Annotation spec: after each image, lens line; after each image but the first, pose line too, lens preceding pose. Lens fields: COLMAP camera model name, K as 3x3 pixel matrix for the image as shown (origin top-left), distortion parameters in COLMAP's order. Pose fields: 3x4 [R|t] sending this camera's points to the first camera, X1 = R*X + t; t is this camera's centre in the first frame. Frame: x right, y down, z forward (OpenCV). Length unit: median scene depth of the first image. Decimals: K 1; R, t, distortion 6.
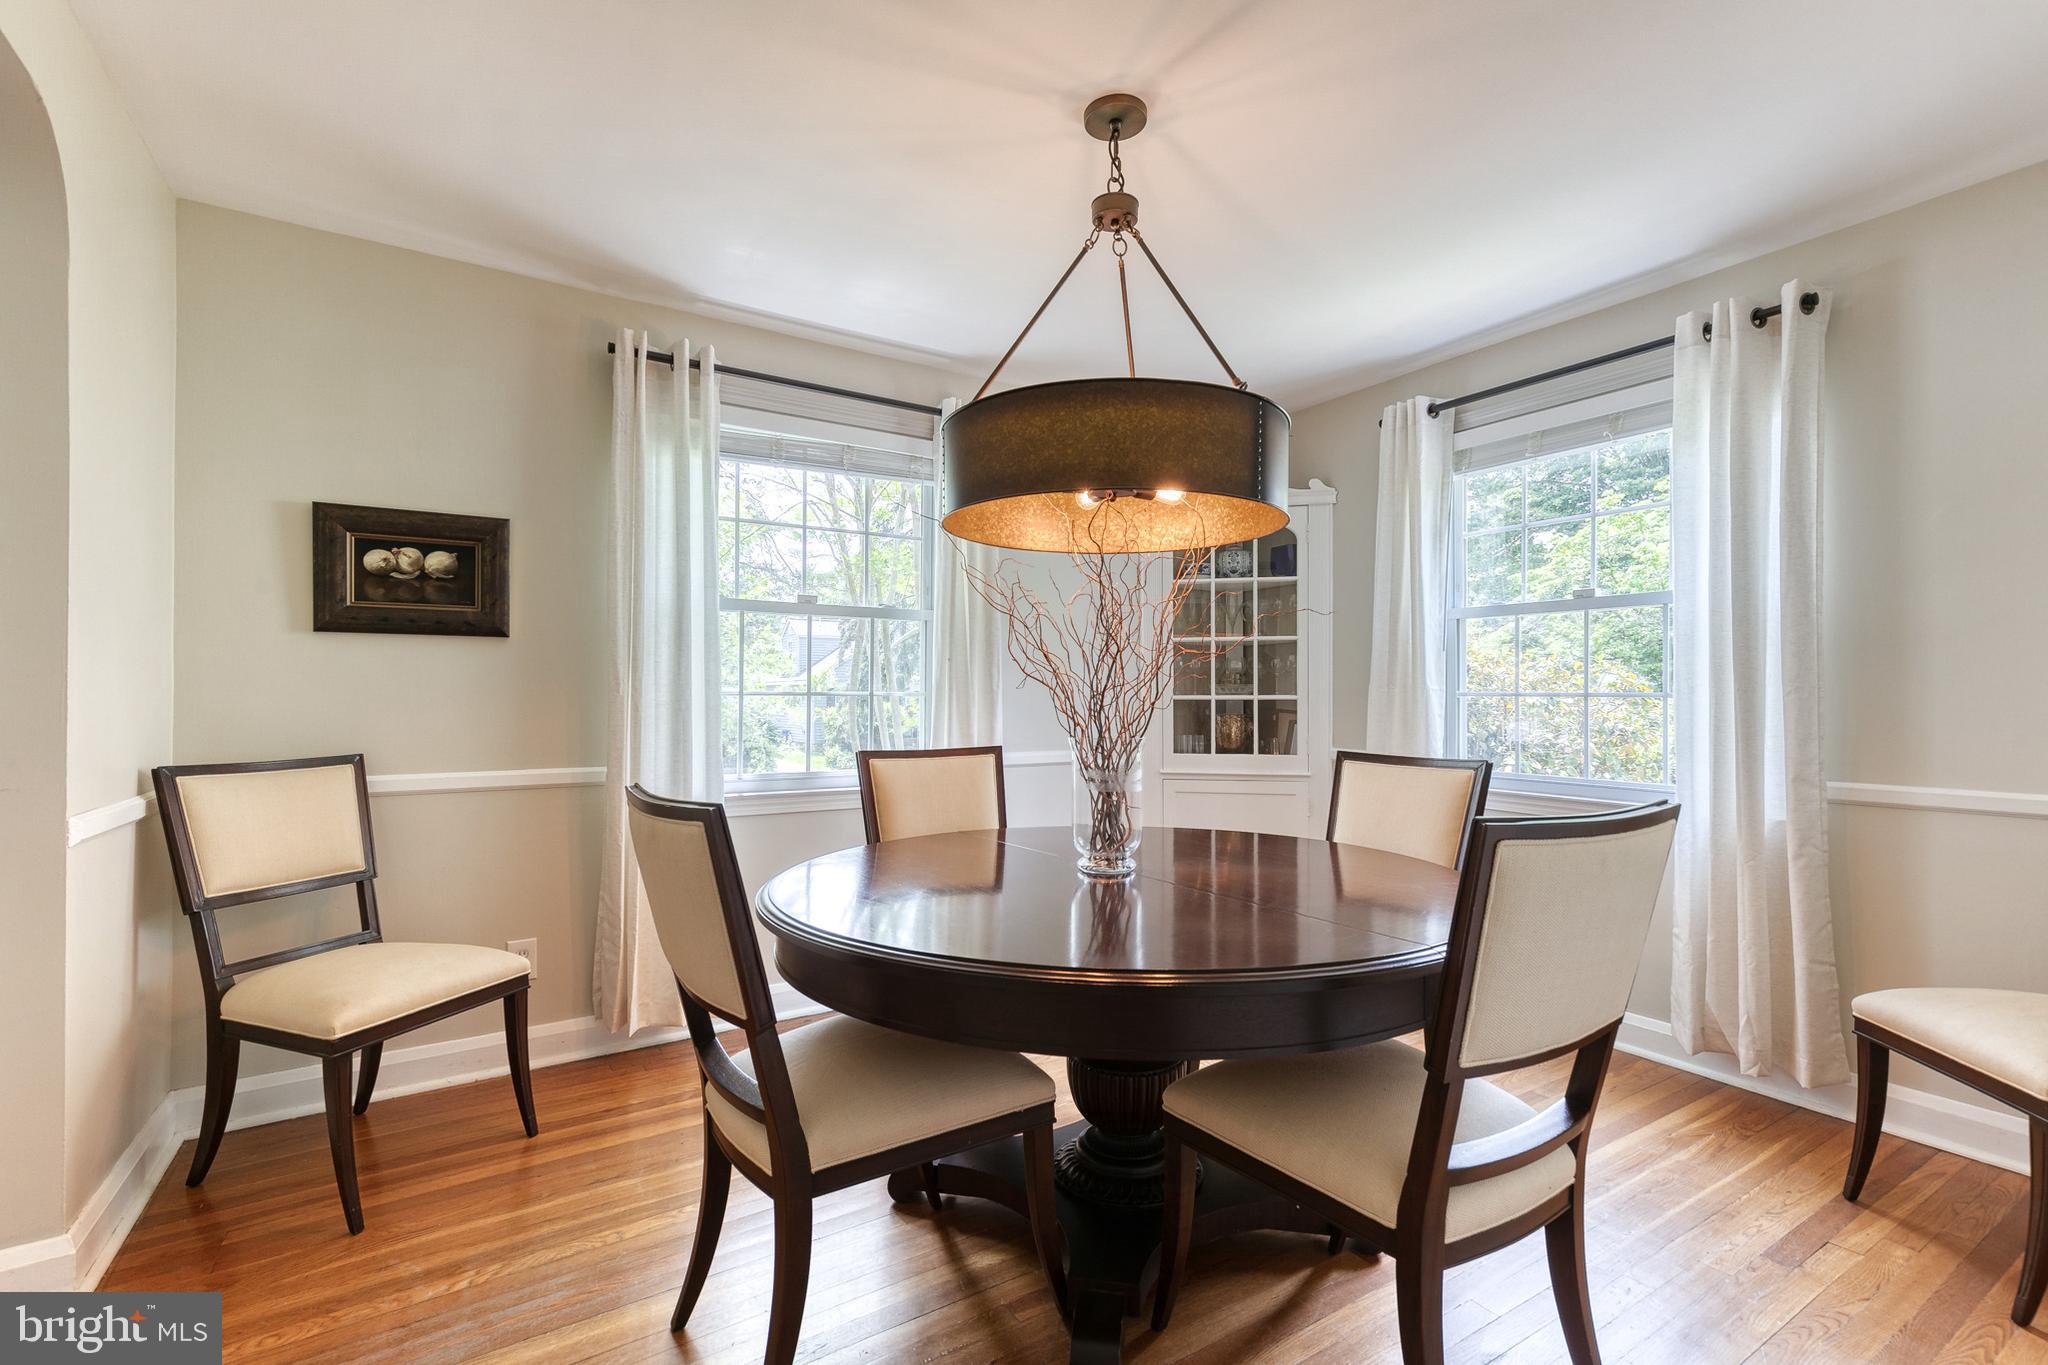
lens RADIAL K [[934.8, 0, 1041.2], [0, 934.8, 682.3], [0, 0, 1]] dist [0.014327, -0.000264]
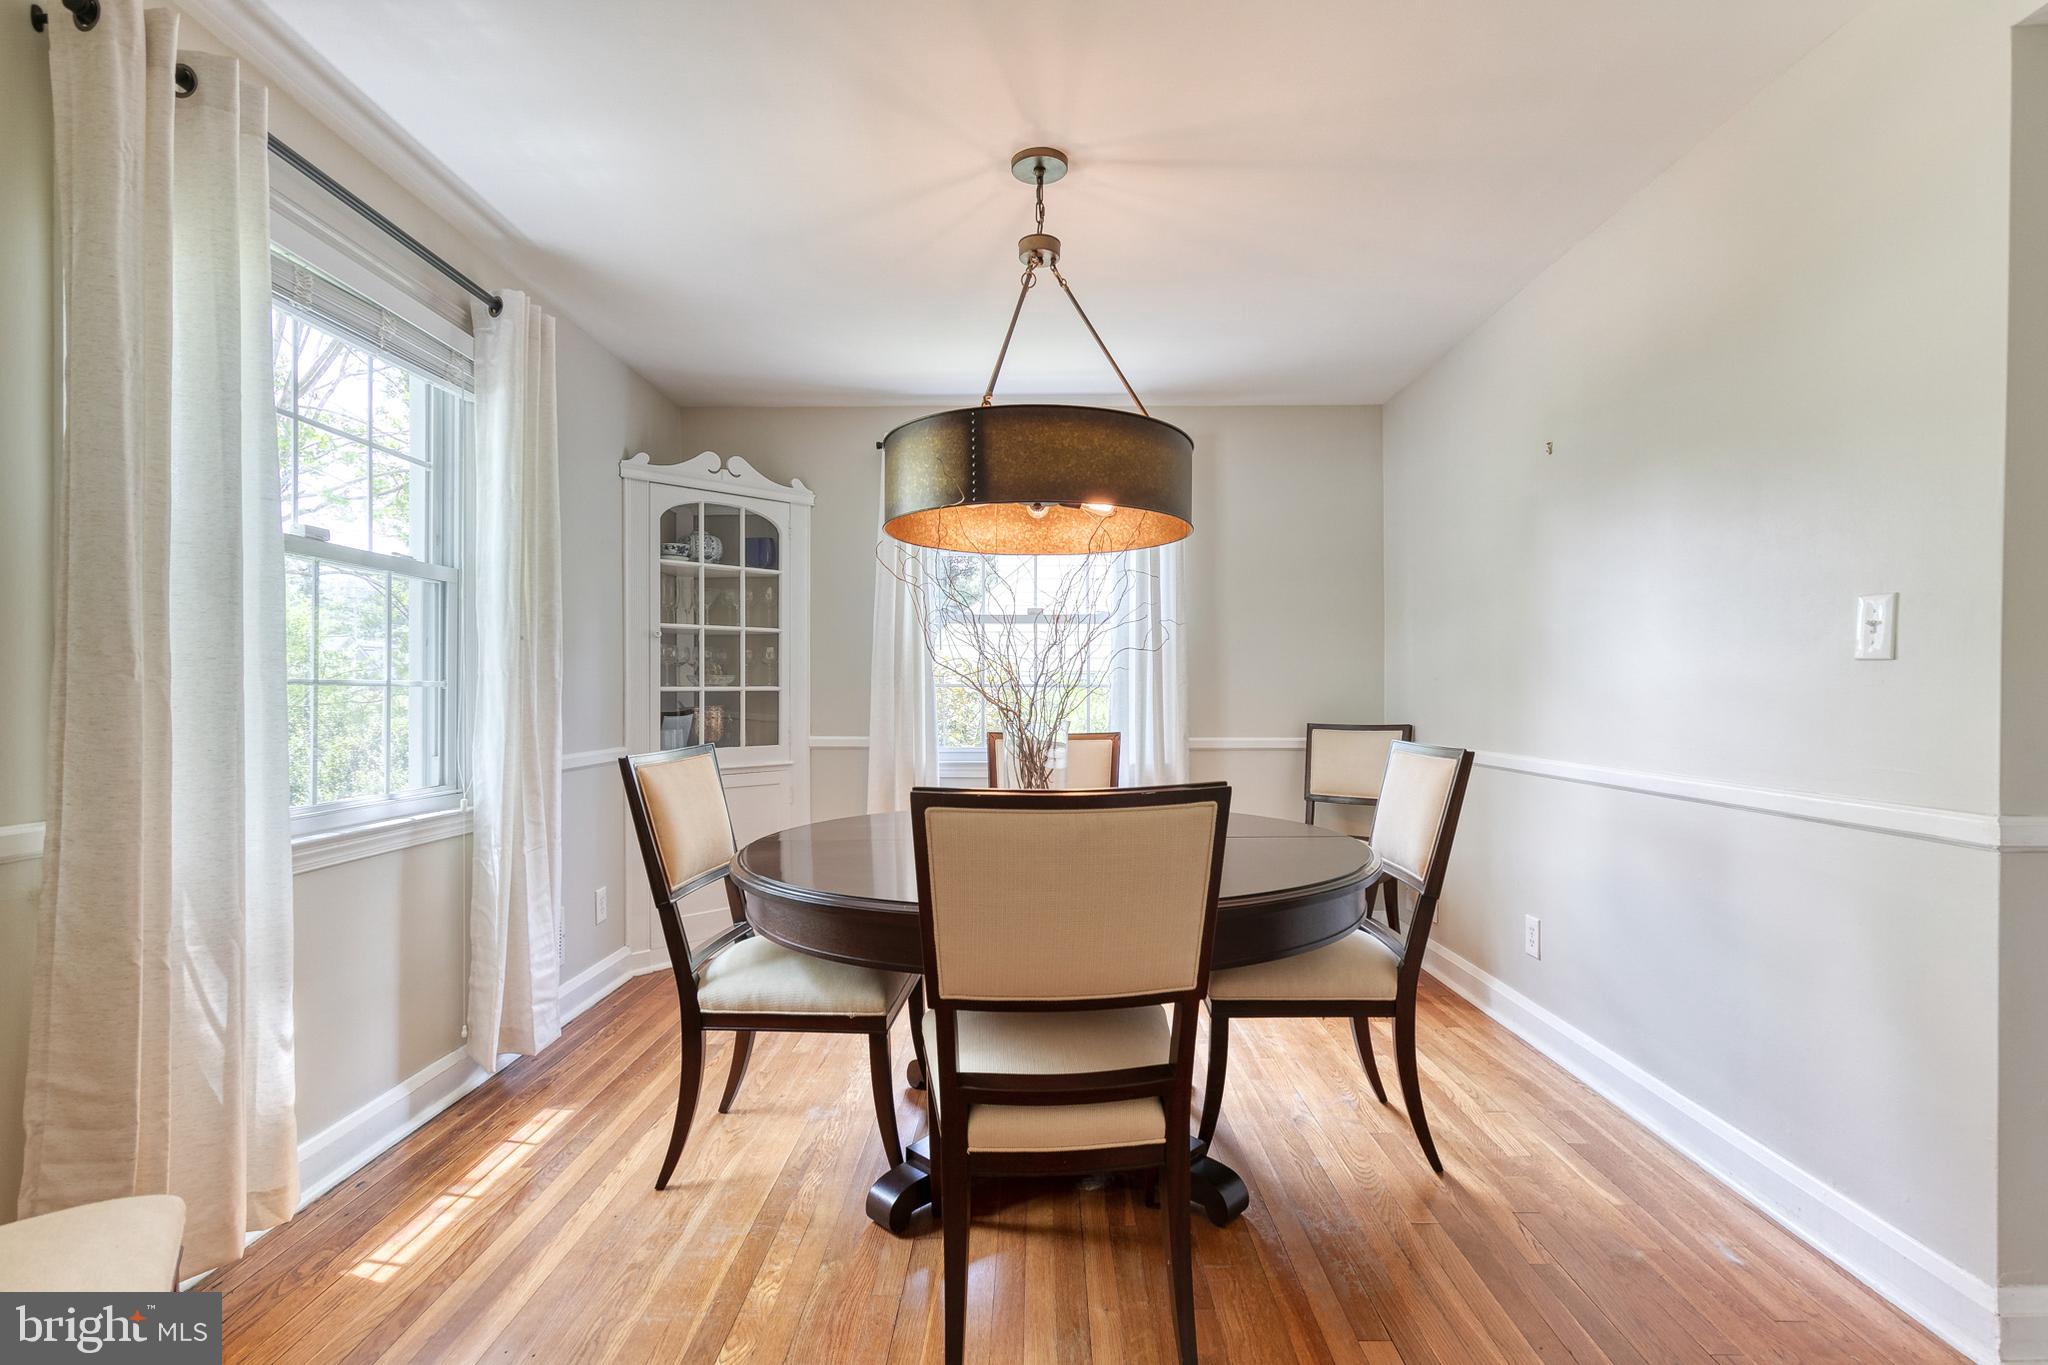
lens RADIAL K [[934.8, 0, 1040.0], [0, 934.8, 693.8], [0, 0, 1]] dist [0.014327, -0.000264]
pose [[0.556502, -0.003052, 0.830840, -0.449128], [-0.014326, 0.999809, 0.013268, 0.004949], [-0.830722, -0.019286, 0.556353, 0.201446]]
